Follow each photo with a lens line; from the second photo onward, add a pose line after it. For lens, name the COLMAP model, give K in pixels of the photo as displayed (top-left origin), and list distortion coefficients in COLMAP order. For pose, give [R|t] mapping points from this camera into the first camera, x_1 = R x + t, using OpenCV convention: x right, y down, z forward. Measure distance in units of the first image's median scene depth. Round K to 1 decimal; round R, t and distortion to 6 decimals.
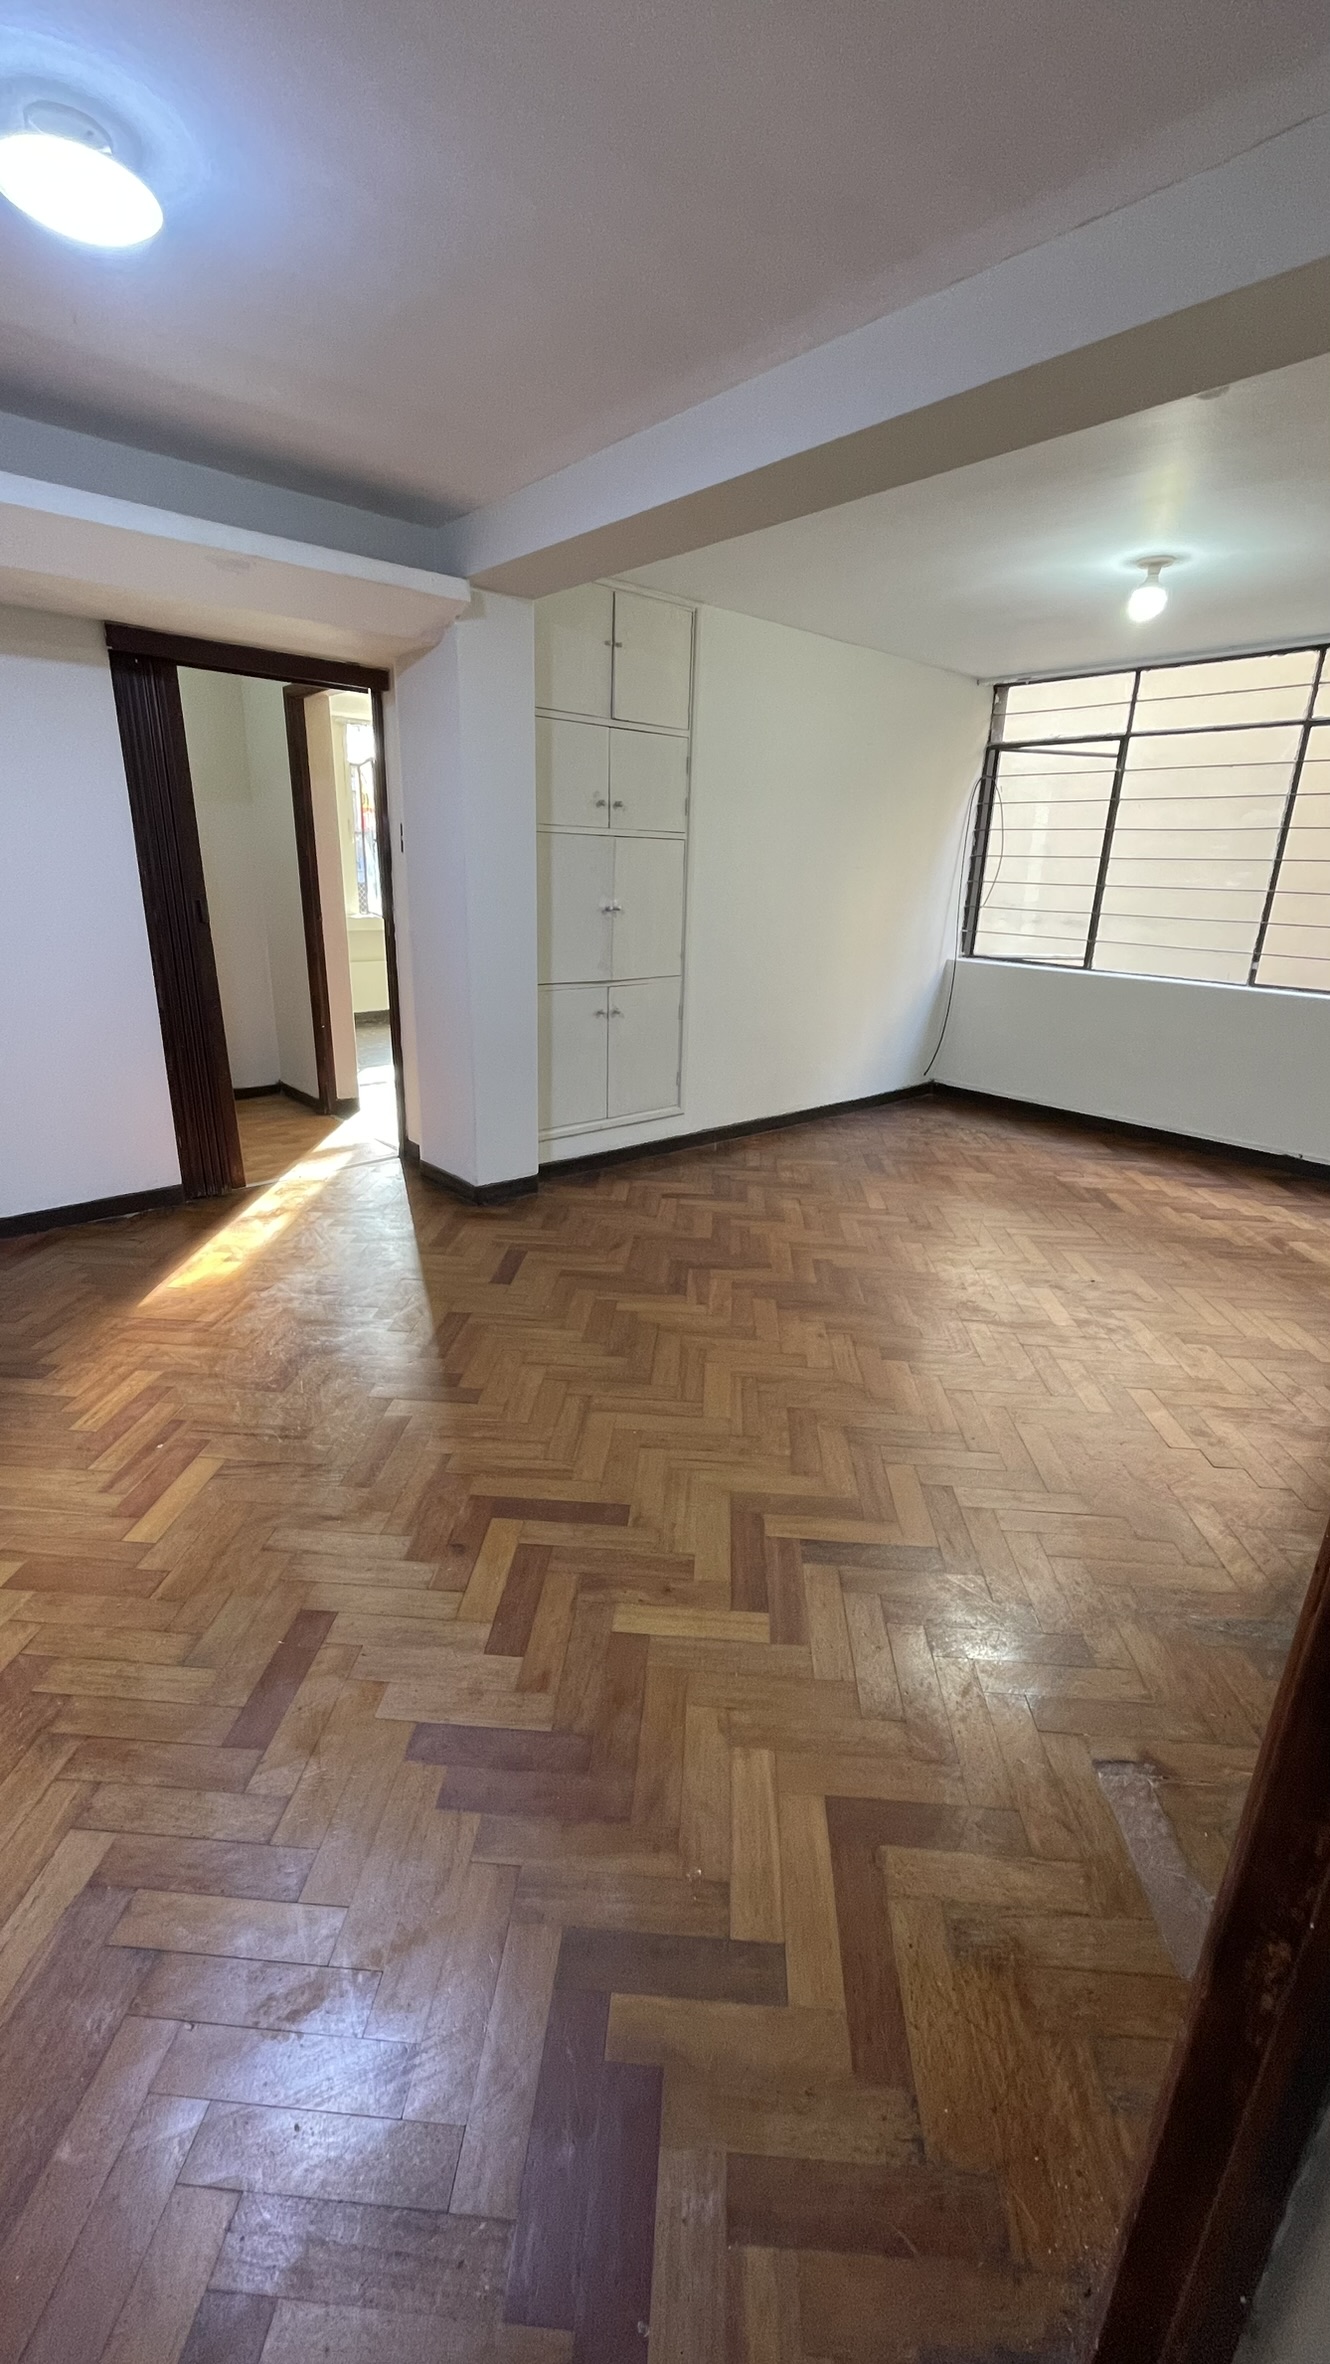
lens RADIAL K [[959.8, 0, 676.6], [0, 959.8, 1175.2], [0, 0, 1]] dist [-0.000682, 0.000890]
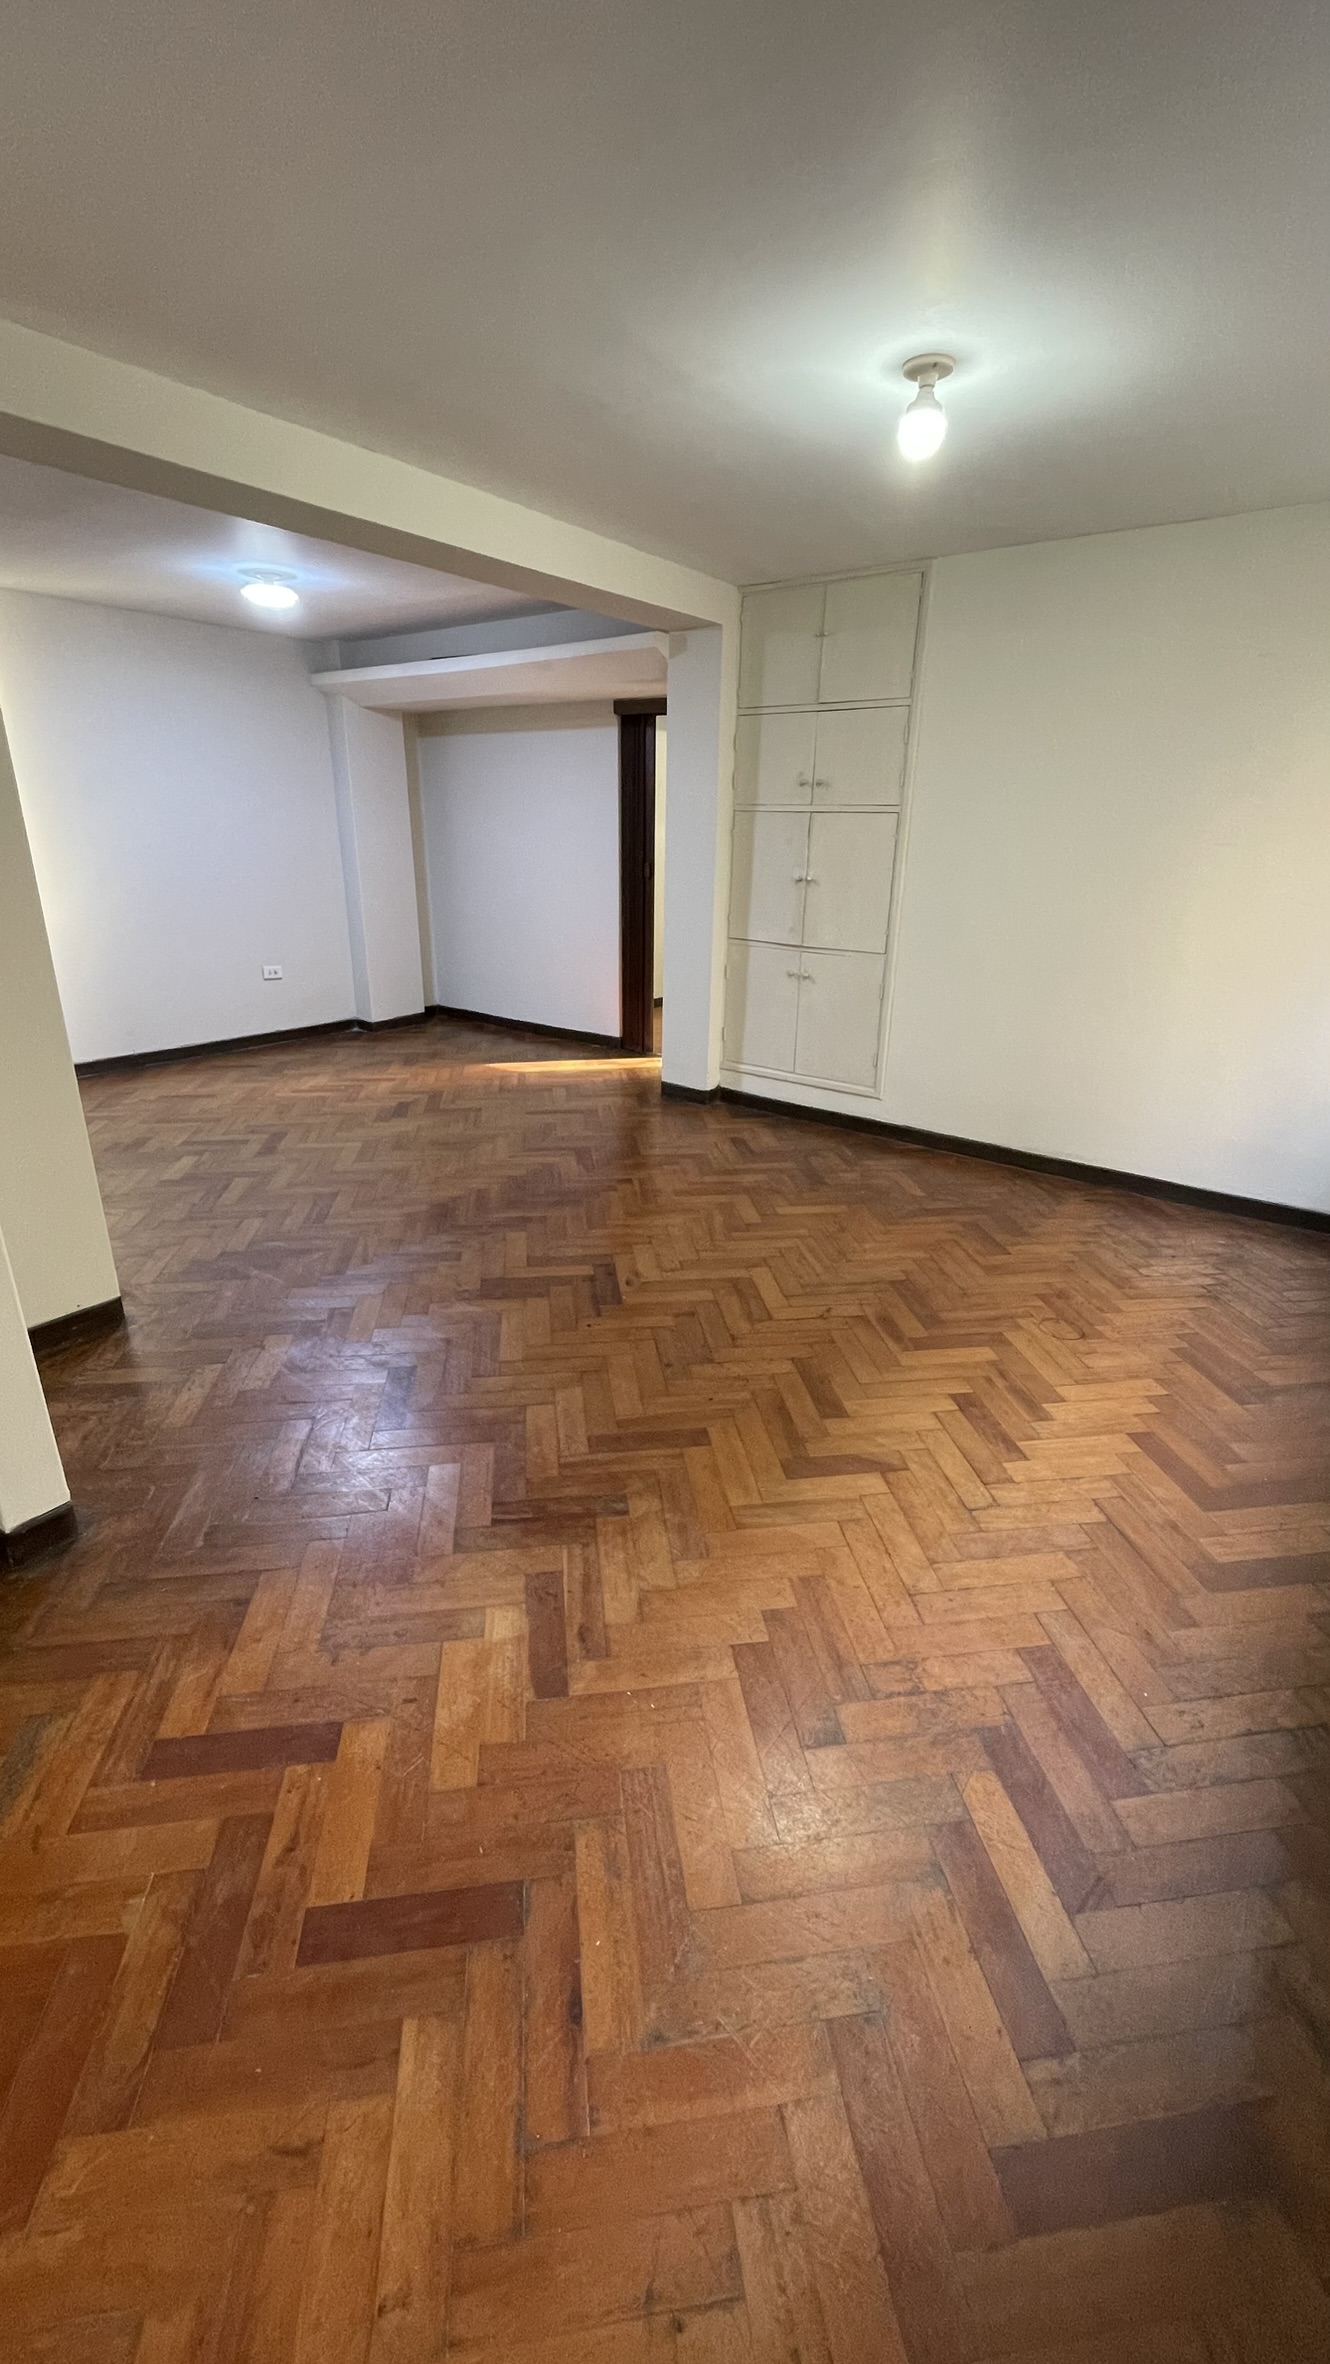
lens RADIAL K [[959.8, 0, 675.4], [0, 959.8, 1187.7], [0, 0, 1]] dist [-0.000682, 0.000890]
pose [[0.196430, 0.320113, -0.926792, 1.005234], [-0.315268, 0.915634, 0.249440, -0.178625], [0.928451, 0.243190, 0.280779, 0.627443]]
